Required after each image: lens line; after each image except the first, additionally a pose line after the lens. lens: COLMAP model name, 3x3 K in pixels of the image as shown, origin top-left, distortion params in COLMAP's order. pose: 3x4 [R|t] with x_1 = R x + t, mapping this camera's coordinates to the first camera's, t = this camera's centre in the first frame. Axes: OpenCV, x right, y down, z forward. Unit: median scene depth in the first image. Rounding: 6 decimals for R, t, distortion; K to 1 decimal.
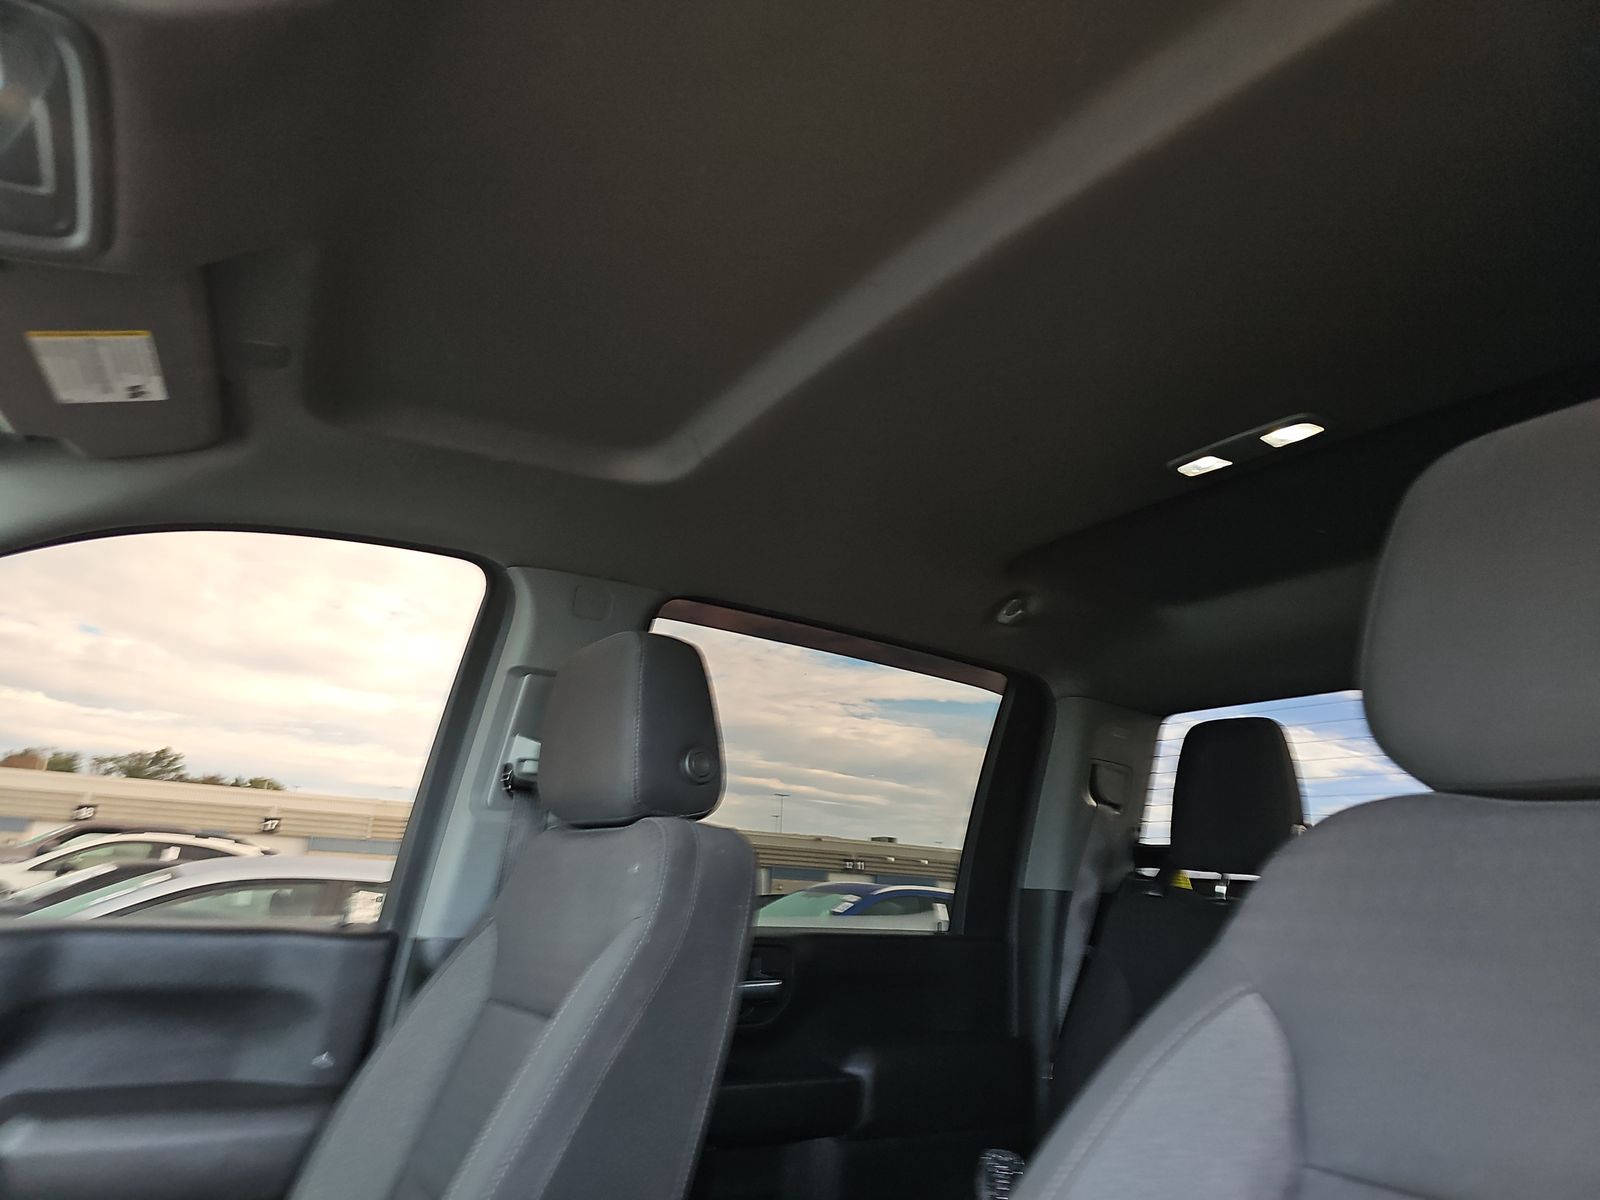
lens RADIAL K [[985.0, 0, 800.0], [0, 985.0, 600.0], [0, 0, 1]] dist [0.018466, -0.026842]
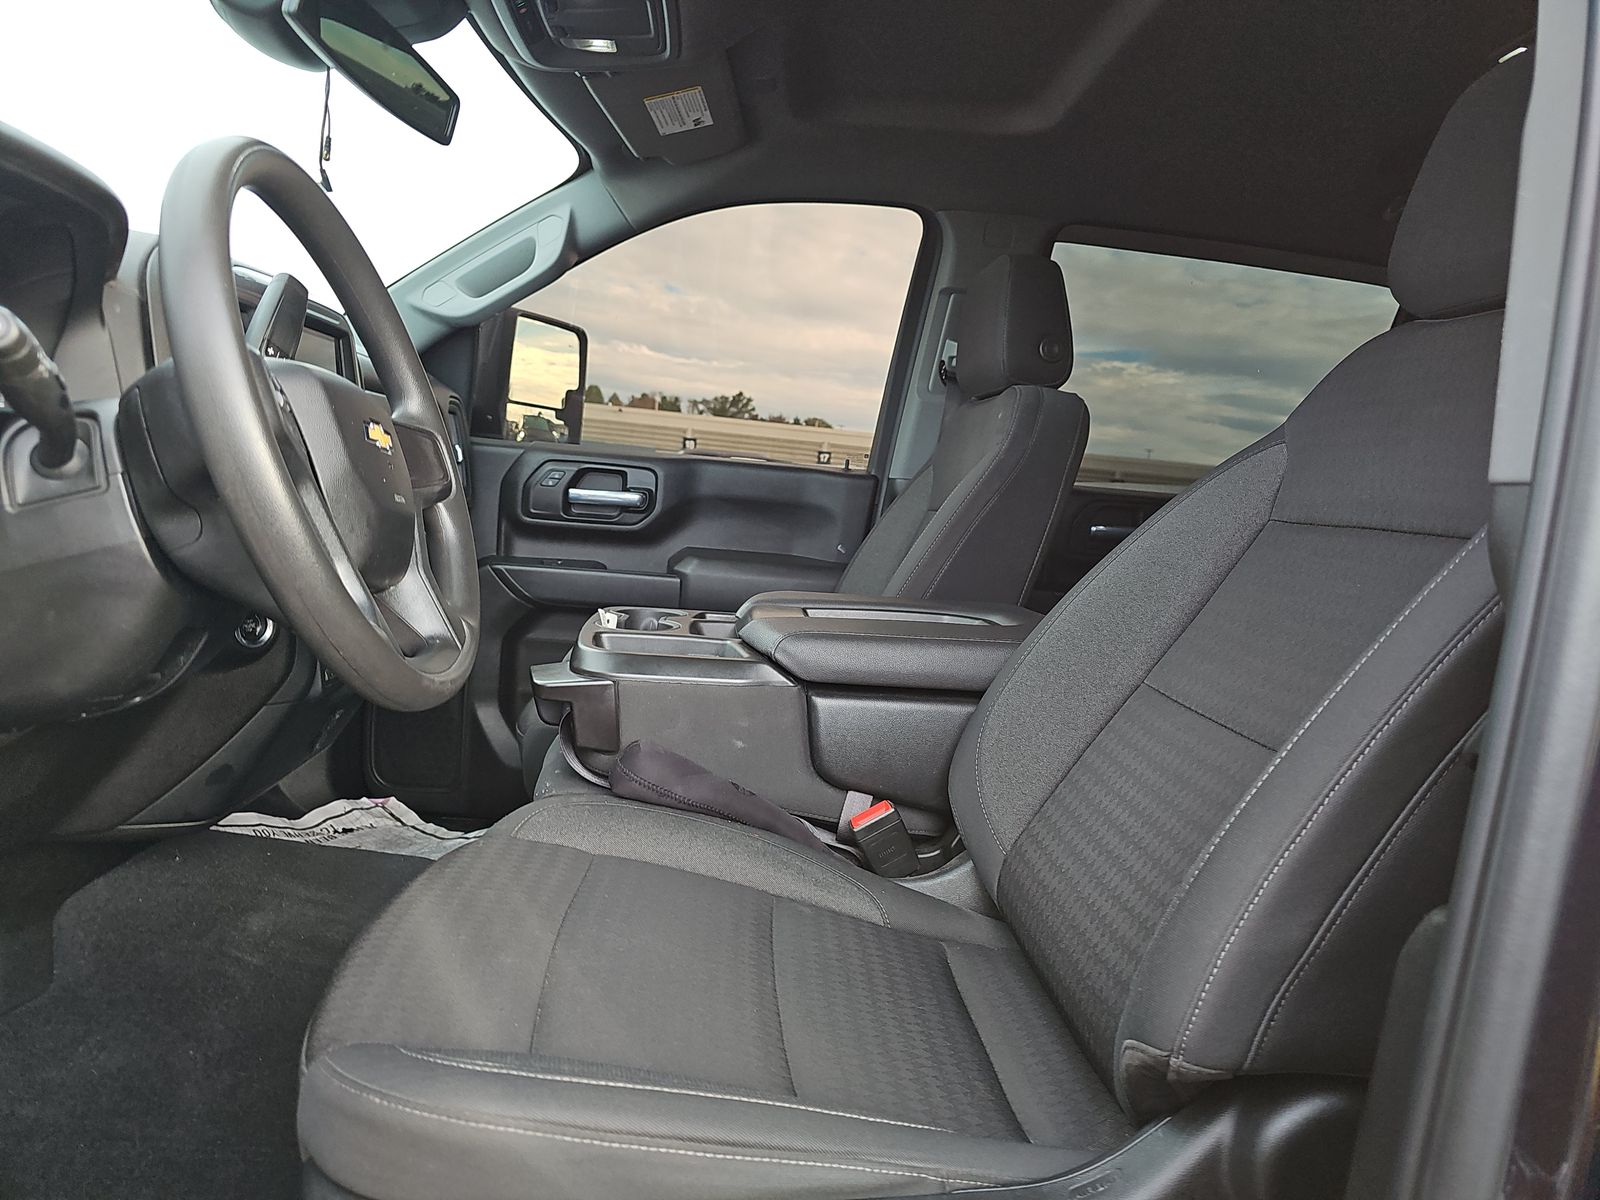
lens RADIAL K [[985.0, 0, 800.0], [0, 985.0, 600.0], [0, 0, 1]] dist [0.018466, -0.026842]
pose [[0.874649, 0.089922, -0.476343, 0.240463], [0.083950, 0.939699, 0.331539, 0.002536], [0.477432, -0.329969, 0.814358, -0.378851]]
